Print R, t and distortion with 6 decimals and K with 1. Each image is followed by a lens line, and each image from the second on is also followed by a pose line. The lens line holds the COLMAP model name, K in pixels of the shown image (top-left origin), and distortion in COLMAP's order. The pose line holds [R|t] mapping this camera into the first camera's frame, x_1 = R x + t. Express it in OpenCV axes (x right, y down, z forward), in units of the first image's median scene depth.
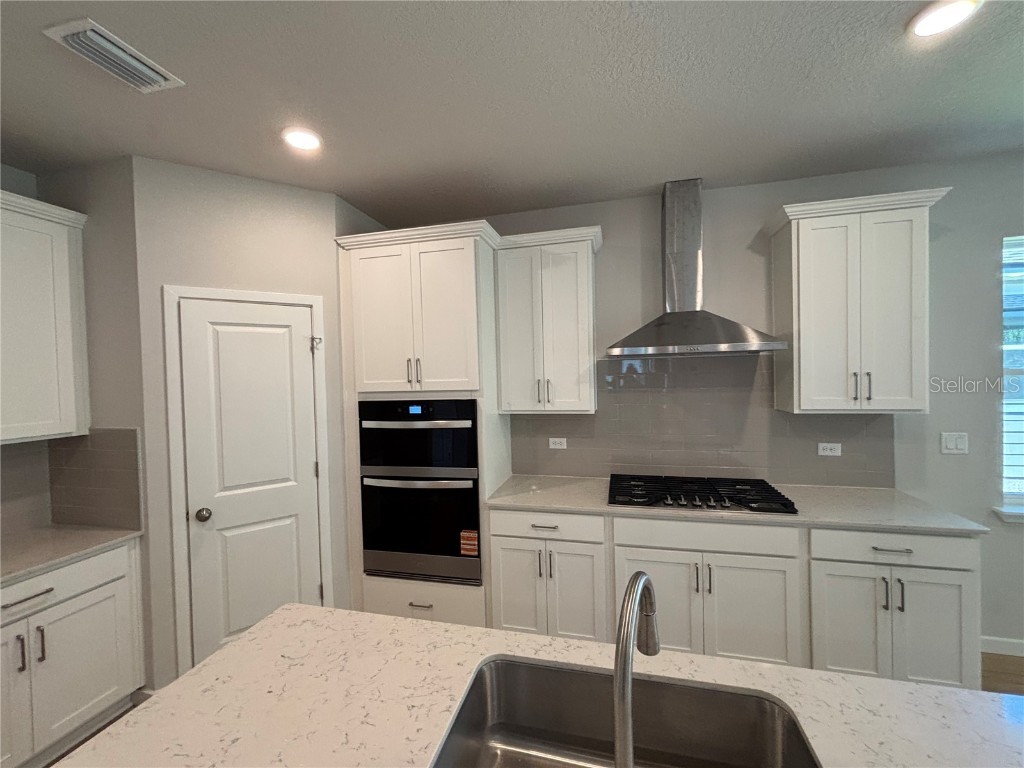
lens RADIAL K [[418.3, 0, 515.1], [0, 418.3, 380.2], [0, 0, 1]] dist [-0.000293, 0.000104]
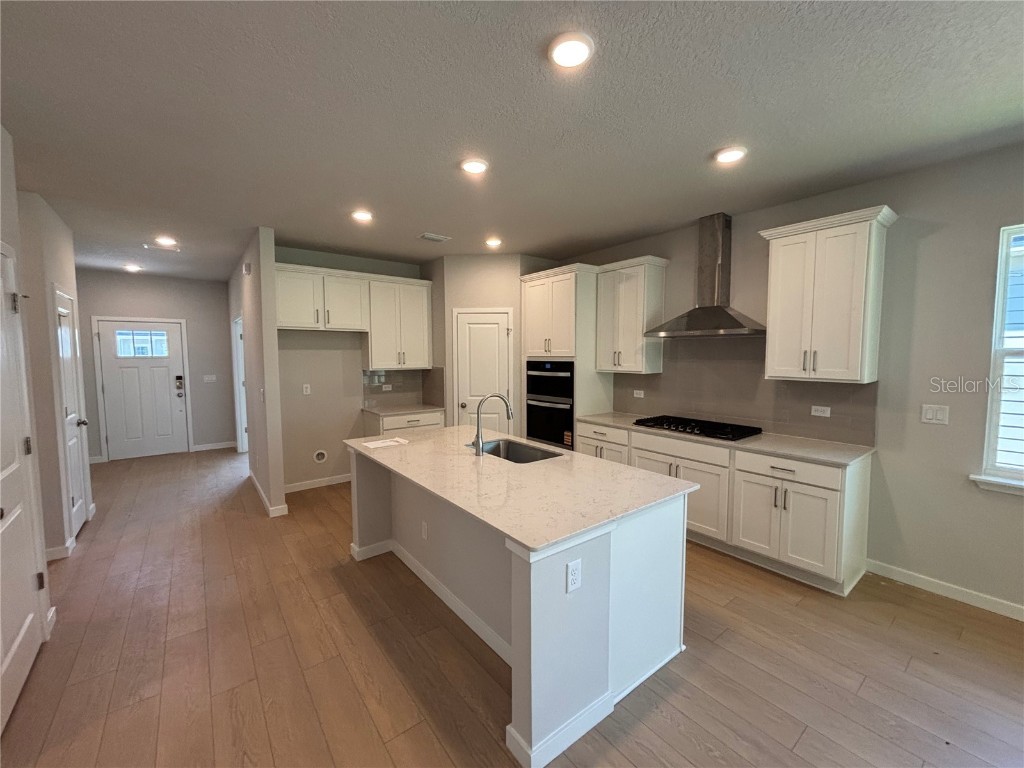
lens RADIAL K [[410.8, 0, 515.9], [0, 410.8, 382.2], [0, 0, 1]] dist [0.001239, 0.000211]
pose [[0.787981, 0.066702, -0.612075, 0.809251], [-0.027174, 0.996913, 0.073657, 0.010419], [0.615099, -0.041408, 0.787362, -0.576028]]
